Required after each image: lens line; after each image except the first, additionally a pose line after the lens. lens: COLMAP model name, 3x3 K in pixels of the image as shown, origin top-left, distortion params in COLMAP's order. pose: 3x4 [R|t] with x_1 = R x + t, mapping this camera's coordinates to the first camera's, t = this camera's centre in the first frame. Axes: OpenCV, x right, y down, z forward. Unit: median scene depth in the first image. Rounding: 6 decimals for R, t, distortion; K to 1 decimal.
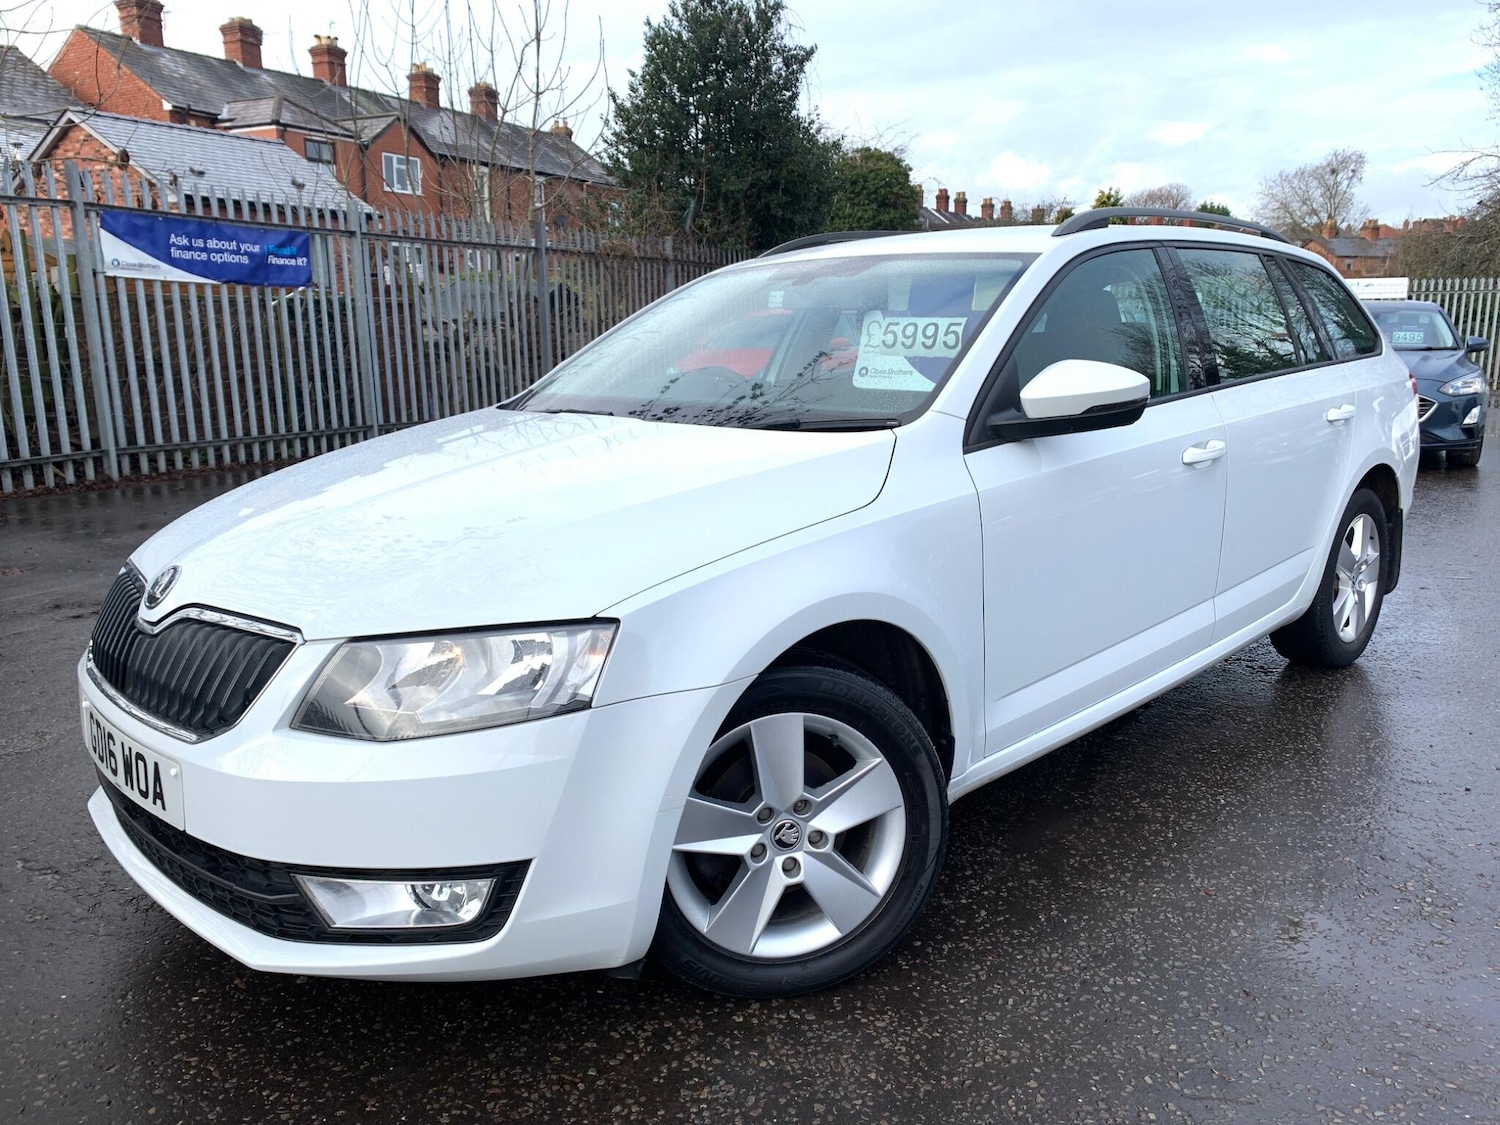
lens RADIAL K [[1129.0, 0, 753.9], [0, 1129.0, 558.7], [0, 0, 1]] dist [0.021444, -0.010884]
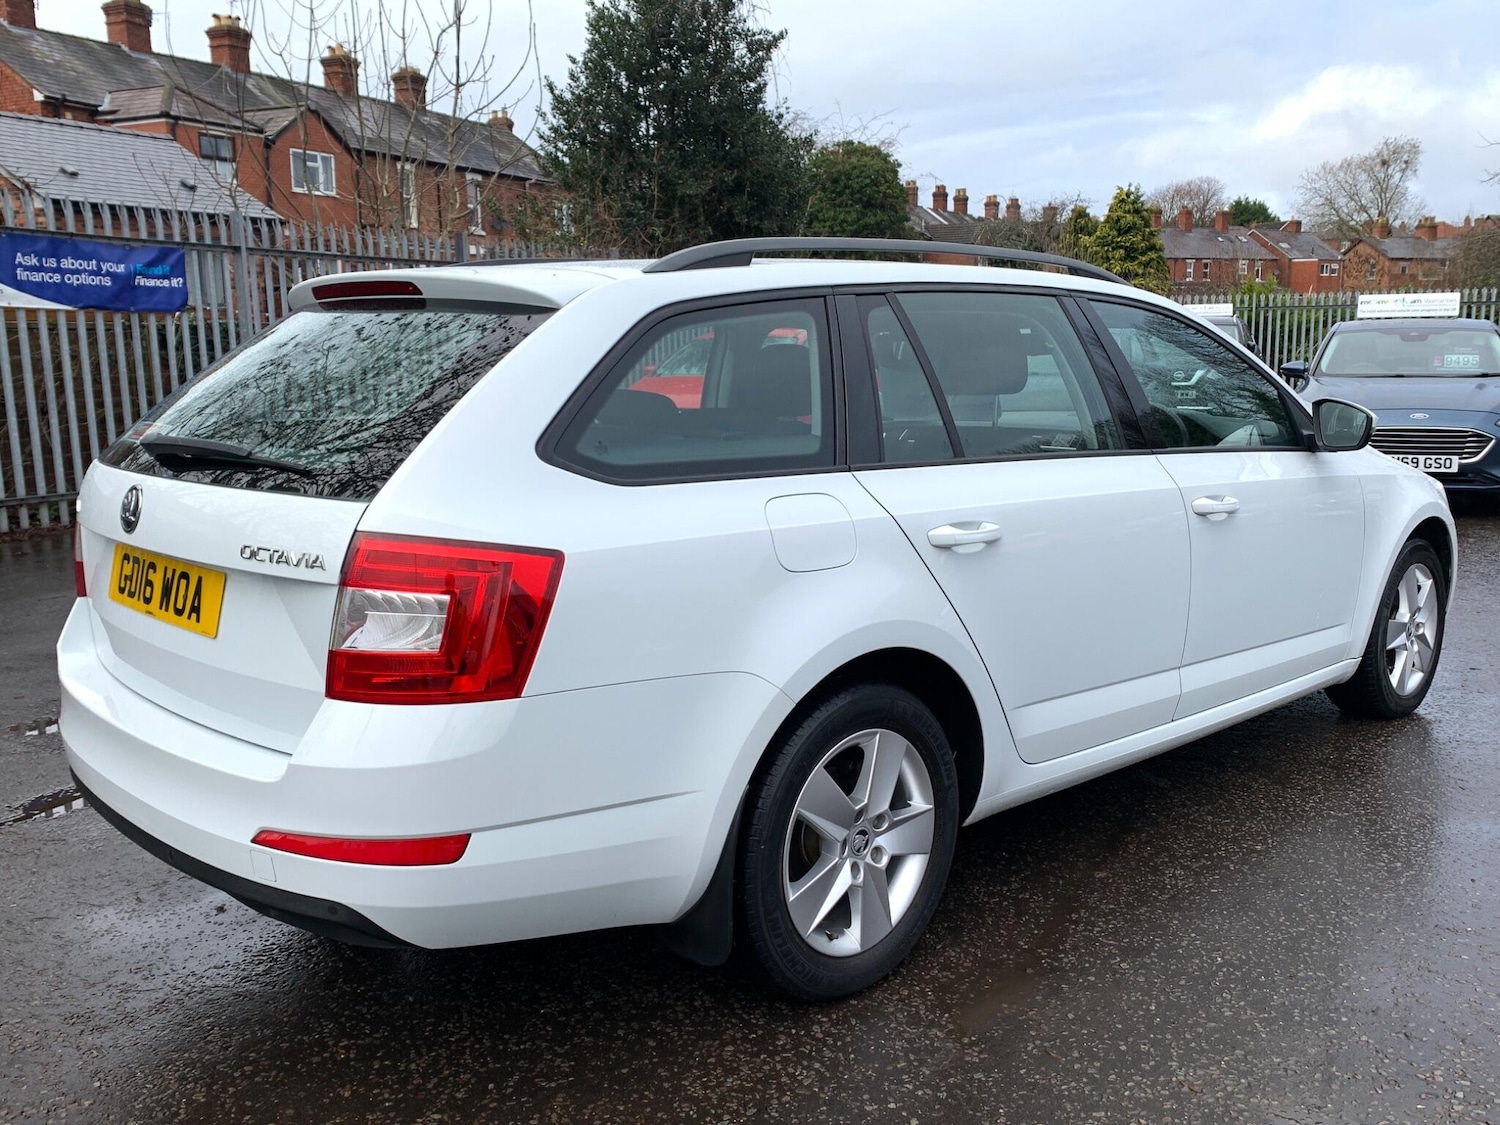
lens RADIAL K [[1305.1, 0, 752.6], [0, 1305.1, 563.4], [0, 0, 1]] dist [0.041381, -0.042930]
pose [[0.999798, -0.009802, 0.017531, 0.014299], [0.010406, 0.999345, -0.034660, -0.010469], [-0.017180, 0.034835, 0.999245, 0.009773]]
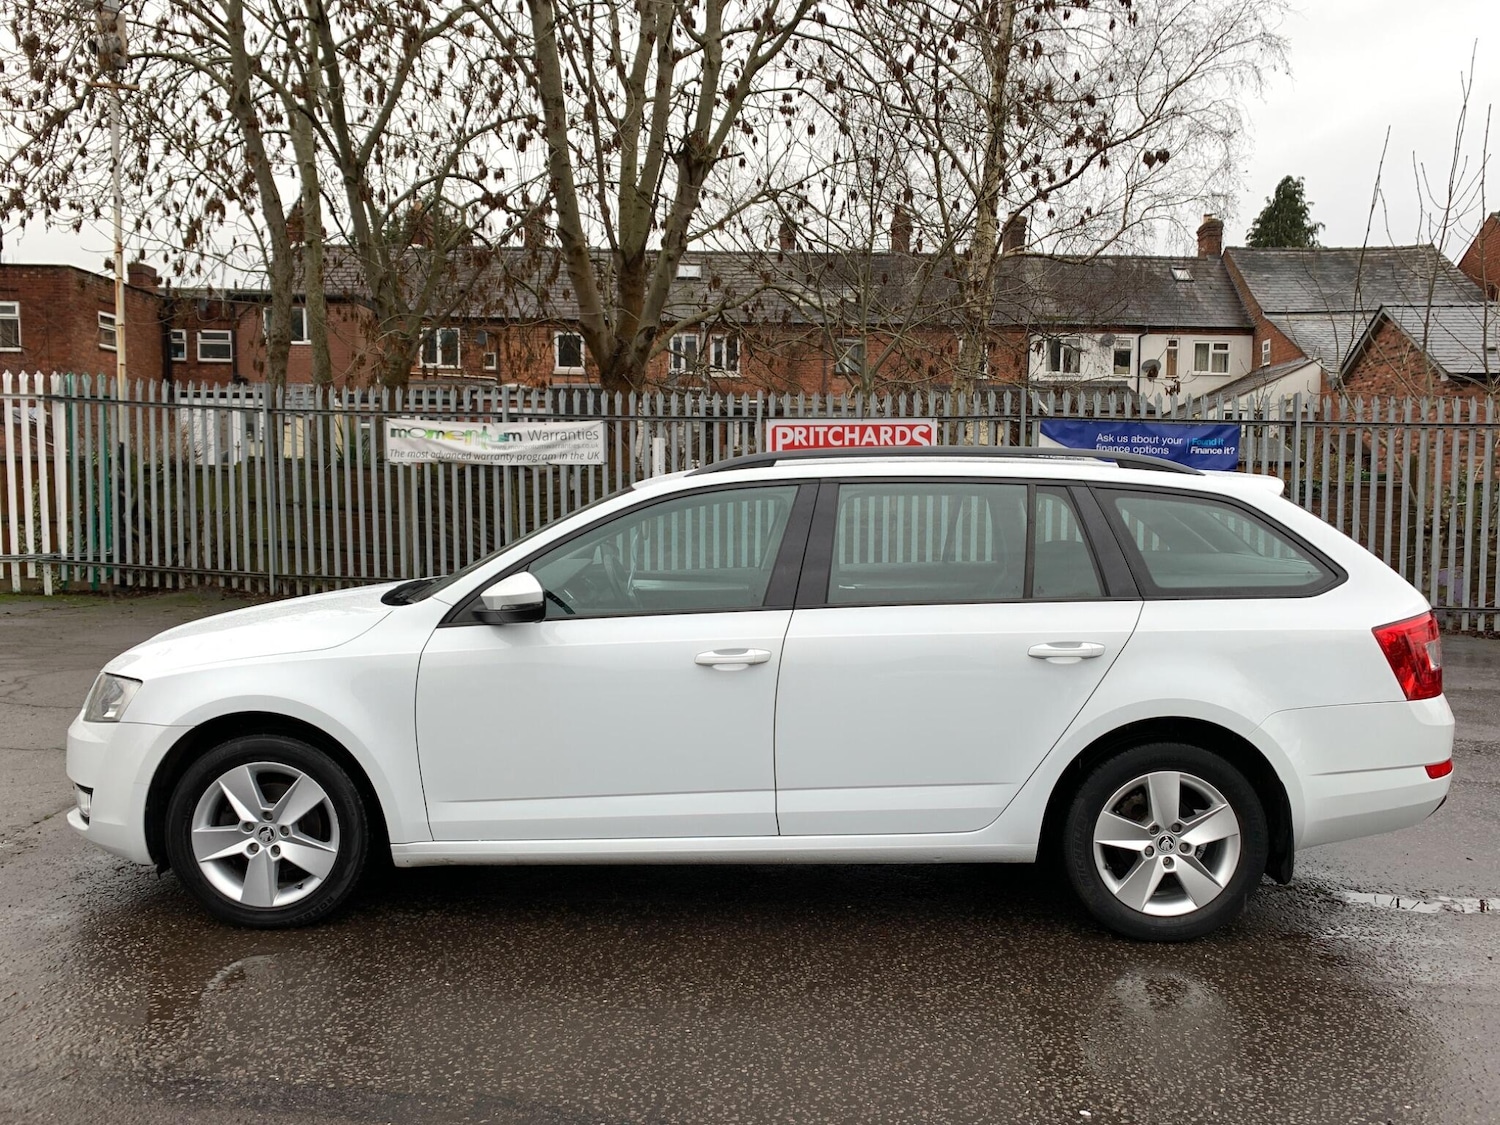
lens RADIAL K [[1129.0, 0, 753.9], [0, 1129.0, 558.7], [0, 0, 1]] dist [0.021444, -0.010884]
pose [[0.384341, 0.073307, -0.920276, 0.409003], [-0.203127, 0.979128, -0.006839, -0.048061], [0.900567, 0.189561, 0.391210, 0.140732]]
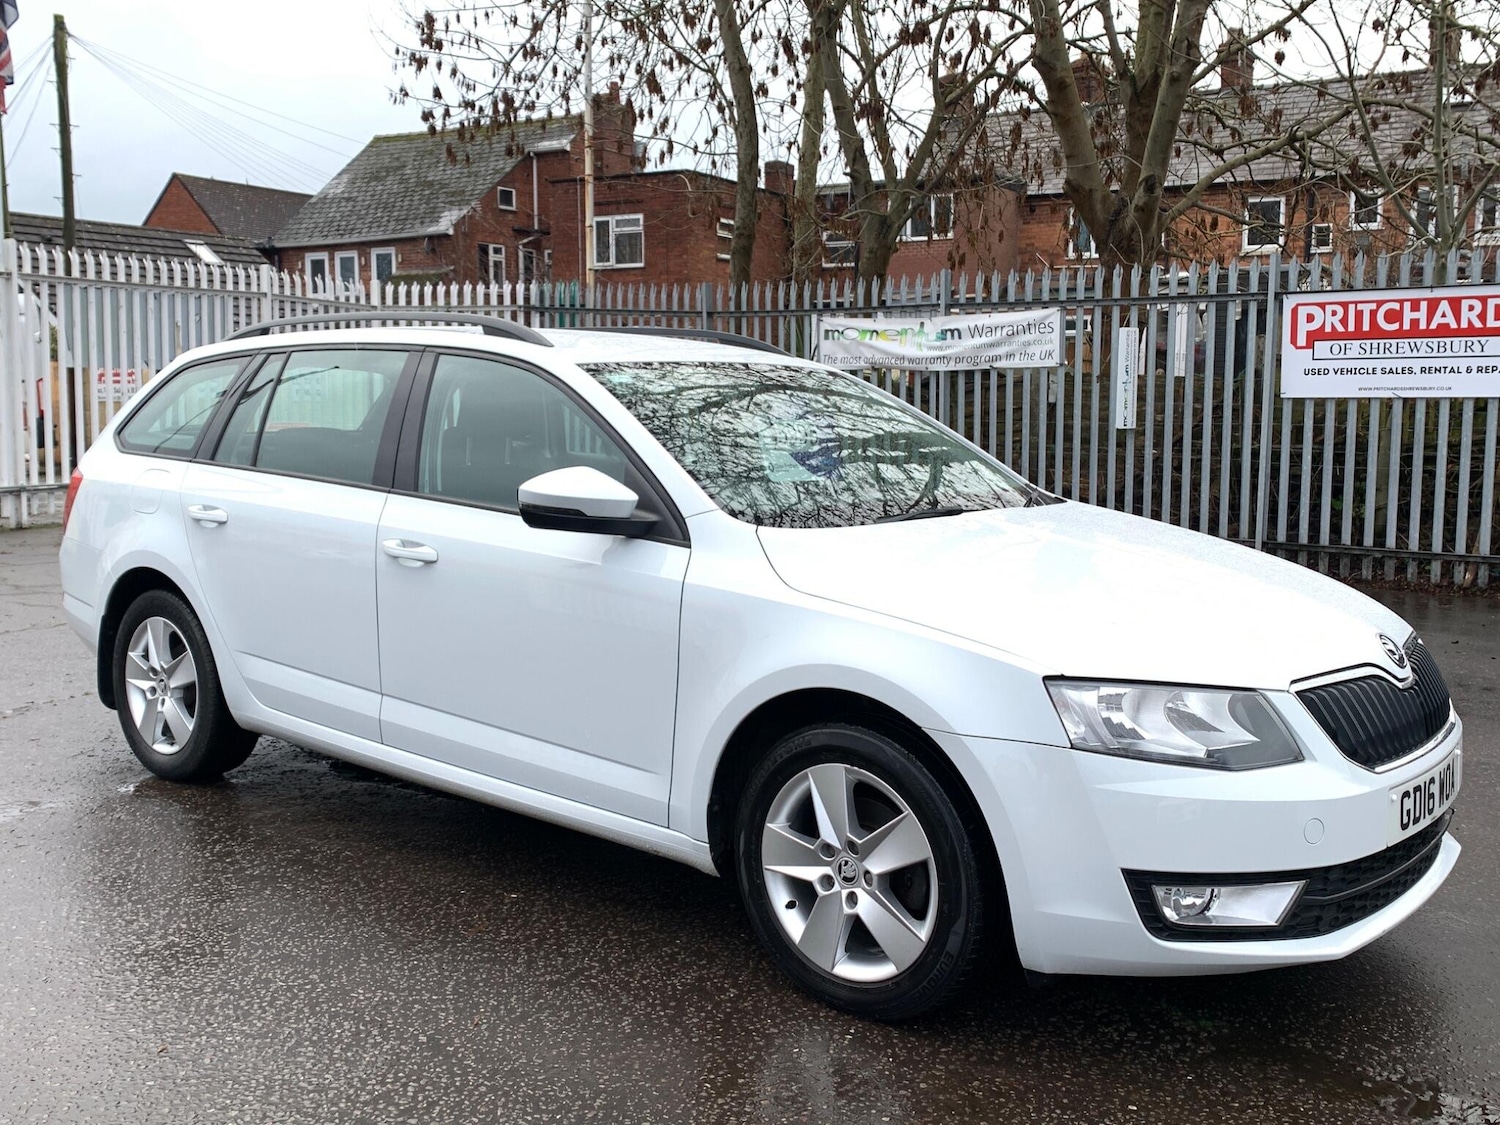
lens RADIAL K [[1434.7, 0, 746.3], [0, 1434.7, 558.9], [0, 0, 1]] dist [0.112586, -0.269894]
pose [[-0.175966, 0.111938, -0.978011, 0.423662], [-0.209117, 0.966587, 0.148255, -0.086191], [0.961928, 0.230607, -0.146678, 0.374432]]
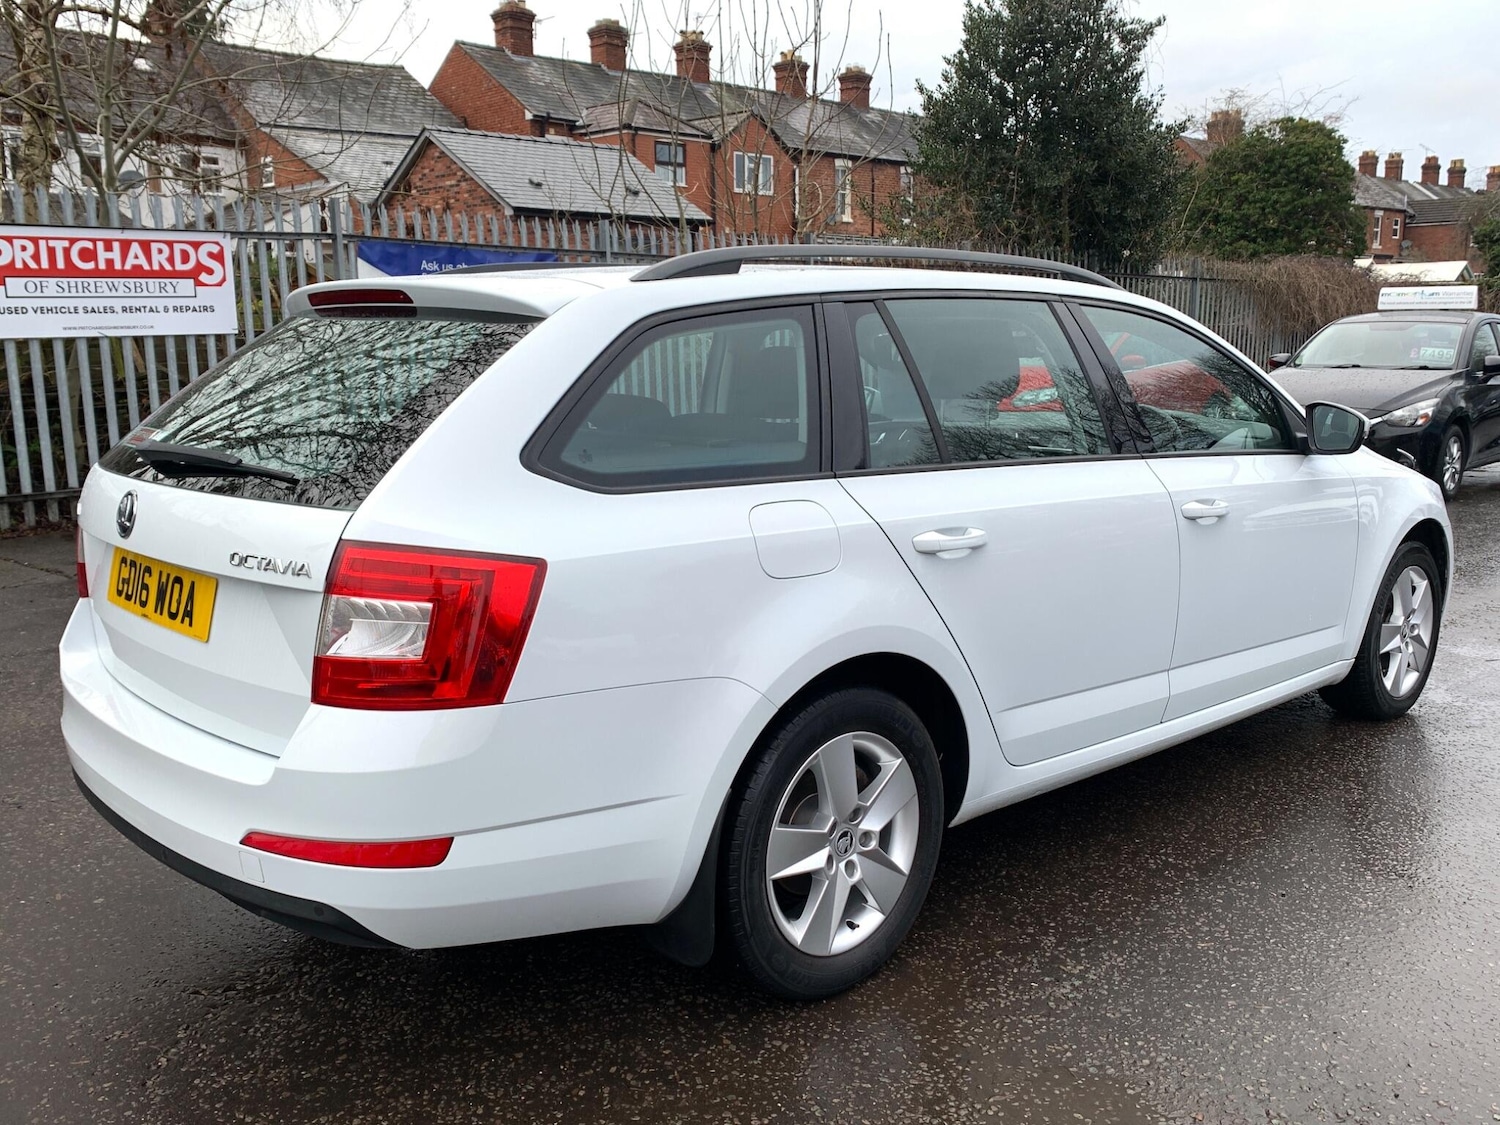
lens RADIAL K [[1300.3, 0, 767.1], [0, 1300.3, 560.0], [0, 0, 1]] dist [0.013869, -0.011247]
pose [[0.953080, 0.049522, -0.298641, 0.126225], [-0.057605, 0.998171, -0.018320, -0.005493], [0.297187, 0.034663, 0.954190, -0.031612]]
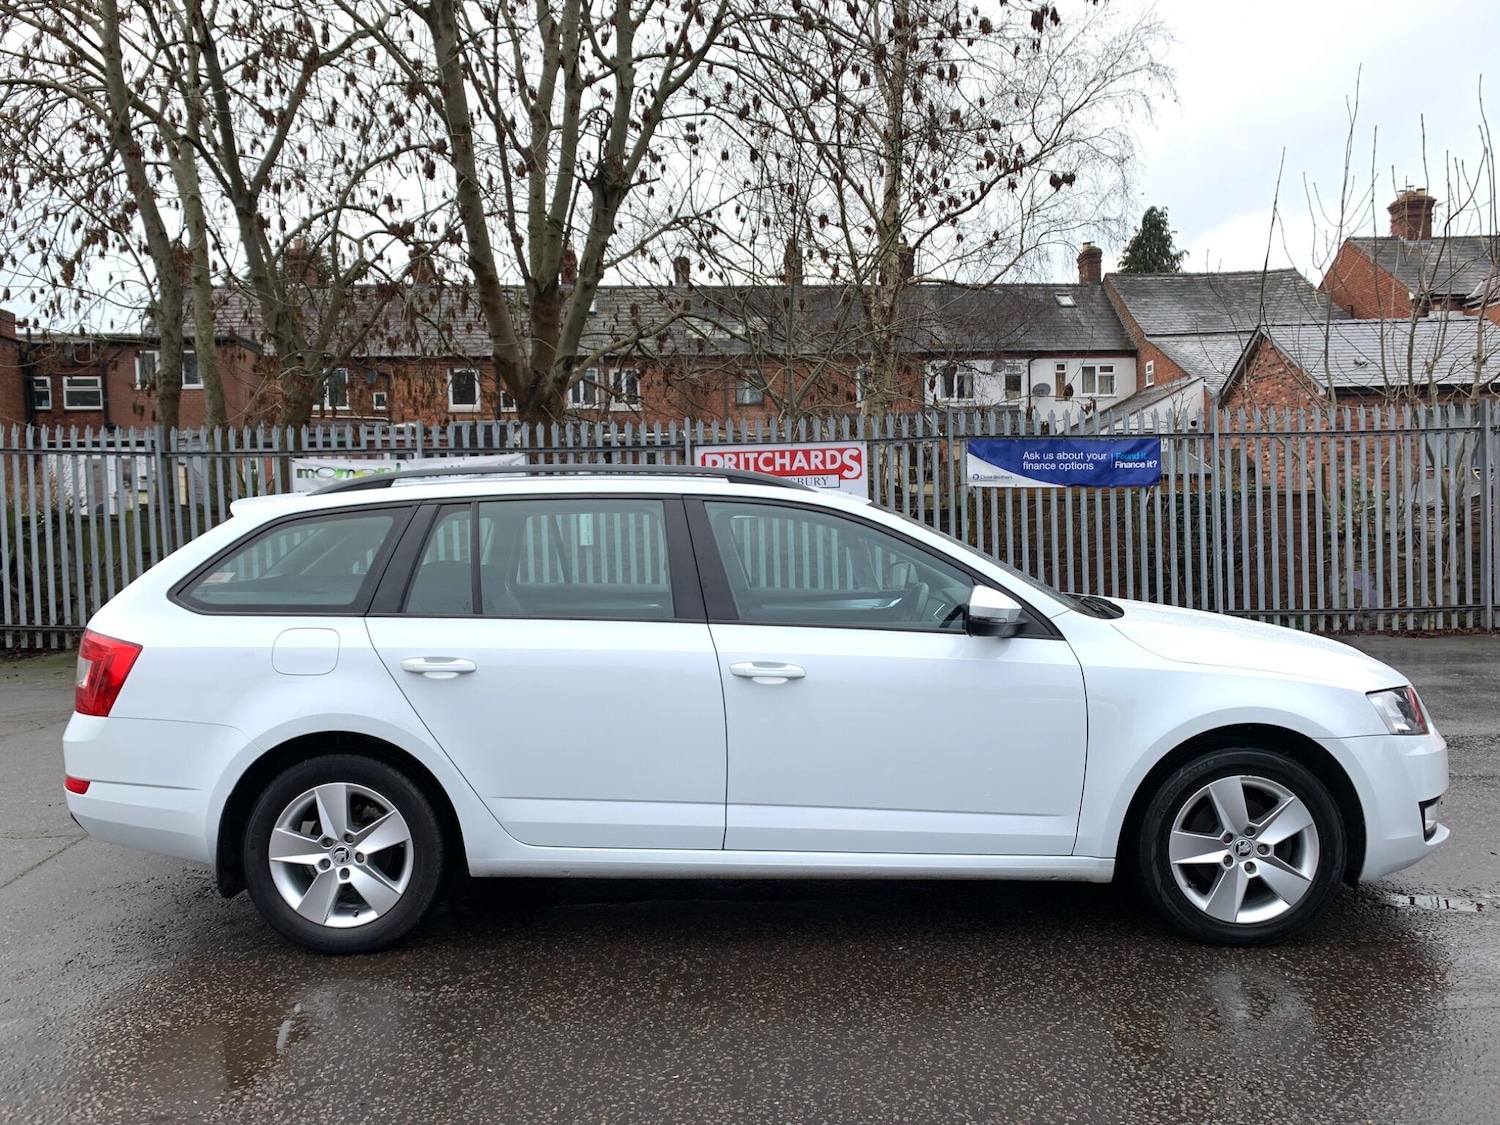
lens RADIAL K [[1131.2, 0, 754.8], [0, 1131.2, 560.4], [0, 0, 1]] dist [0.017419, -0.003406]
pose [[0.470116, 0.030033, -0.882093, 0.375627], [-0.159883, 0.985784, -0.051647, -0.038705], [0.868003, 0.165311, 0.468235, 0.120516]]
